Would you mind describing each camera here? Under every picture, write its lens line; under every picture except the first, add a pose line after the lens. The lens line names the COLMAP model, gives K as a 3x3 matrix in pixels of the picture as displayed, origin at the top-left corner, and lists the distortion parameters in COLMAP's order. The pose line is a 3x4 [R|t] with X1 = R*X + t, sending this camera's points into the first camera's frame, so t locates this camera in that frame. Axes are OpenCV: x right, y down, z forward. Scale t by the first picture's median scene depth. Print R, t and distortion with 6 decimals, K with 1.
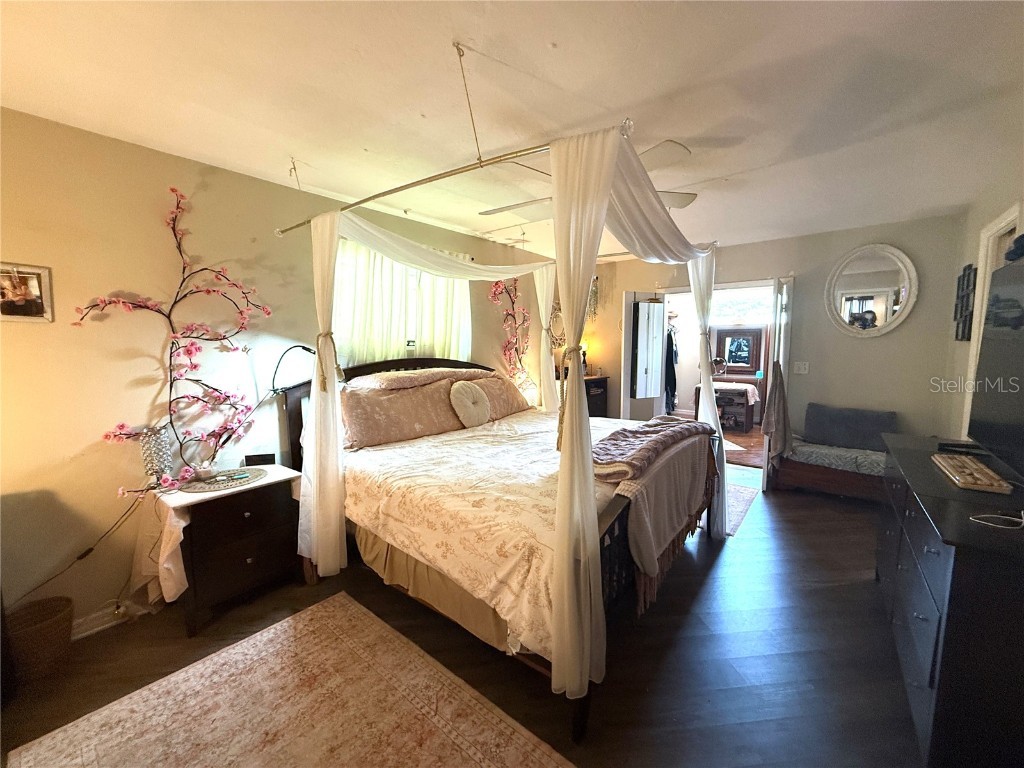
lens RADIAL K [[409.6, 0, 513.5], [0, 409.6, 380.3], [0, 0, 1]] dist [-0.002132, 0.000409]
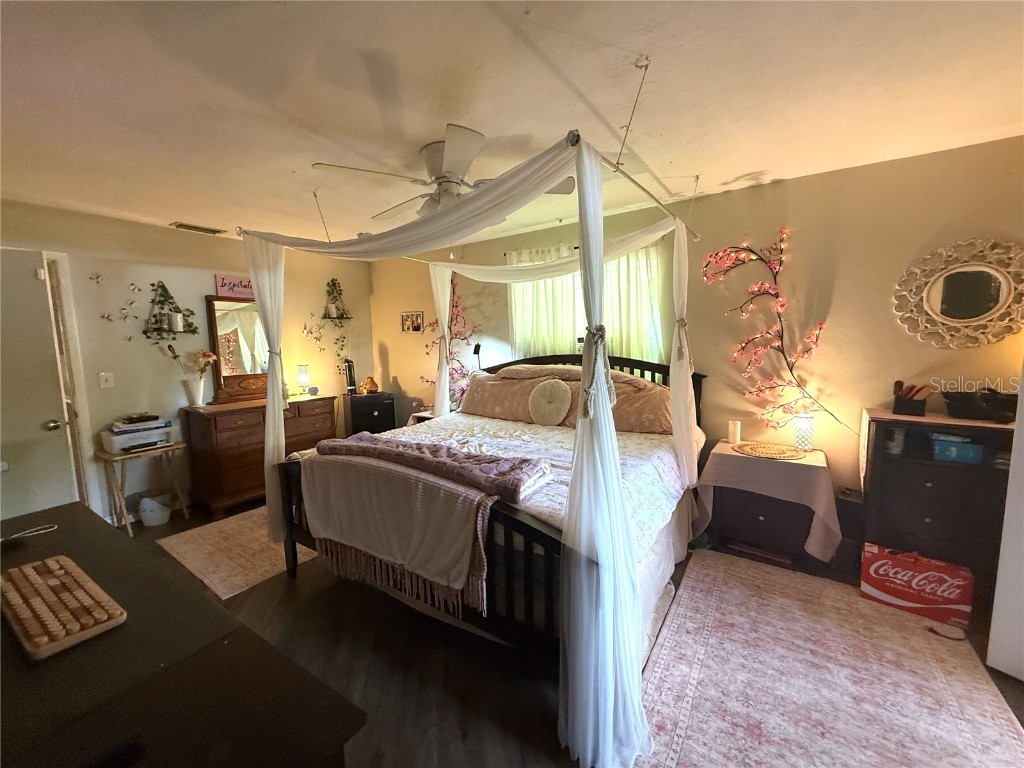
lens RADIAL K [[409.6, 0, 513.4], [0, 409.6, 380.4], [0, 0, 1]] dist [-0.002132, 0.000409]
pose [[0.084266, 0.102114, -0.991197, 0.706878], [-0.073786, 0.992644, 0.095991, -0.067568], [0.993708, 0.065048, 0.091181, 0.660112]]
